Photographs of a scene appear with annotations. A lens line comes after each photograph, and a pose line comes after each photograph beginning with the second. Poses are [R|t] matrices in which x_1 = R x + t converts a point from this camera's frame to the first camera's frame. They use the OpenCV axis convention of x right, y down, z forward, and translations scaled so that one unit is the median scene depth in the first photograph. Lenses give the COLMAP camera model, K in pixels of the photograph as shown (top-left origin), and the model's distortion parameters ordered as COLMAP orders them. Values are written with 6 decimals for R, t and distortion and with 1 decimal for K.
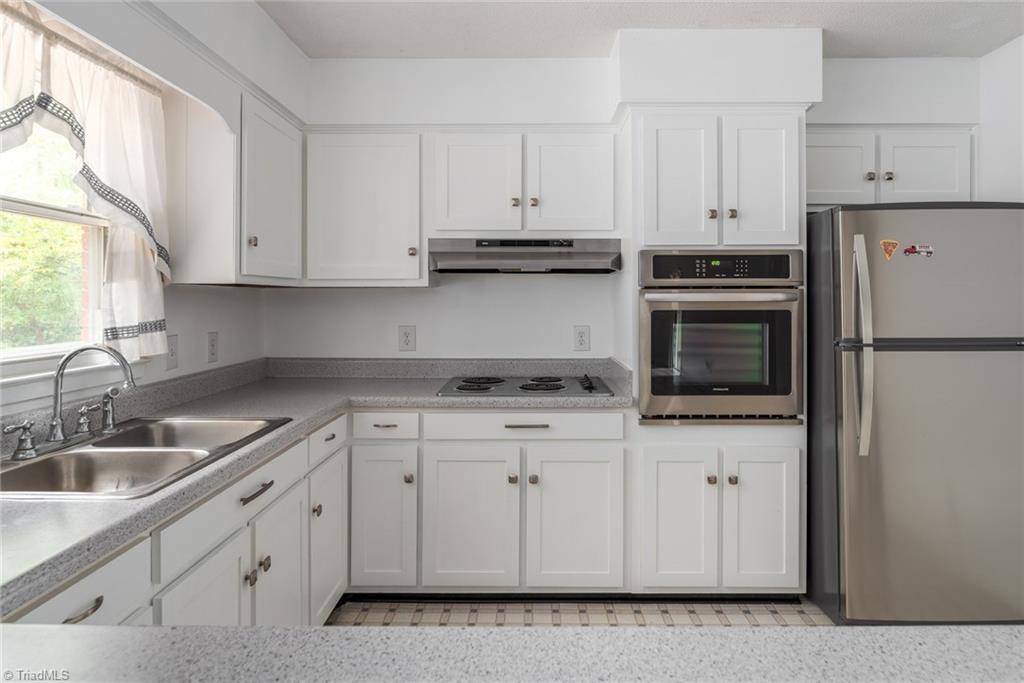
lens RADIAL K [[602.6, 0, 521.9], [0, 602.6, 302.7], [0, 0, 1]] dist [-0.003606, -0.000433]
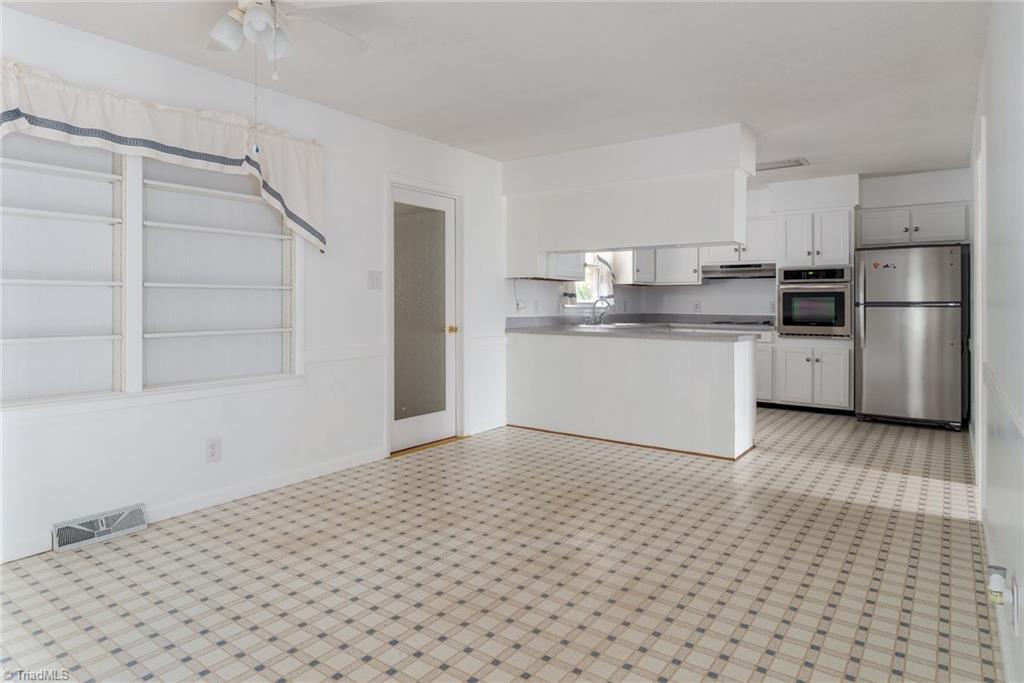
lens RADIAL K [[602.6, 0, 521.9], [0, 602.6, 302.7], [0, 0, 1]] dist [-0.003606, -0.000433]
pose [[0.818987, 0.001759, -0.573810, 0.768472], [-0.005766, 0.999970, -0.005165, 0.076494], [0.573783, 0.007539, 0.818972, -1.712725]]
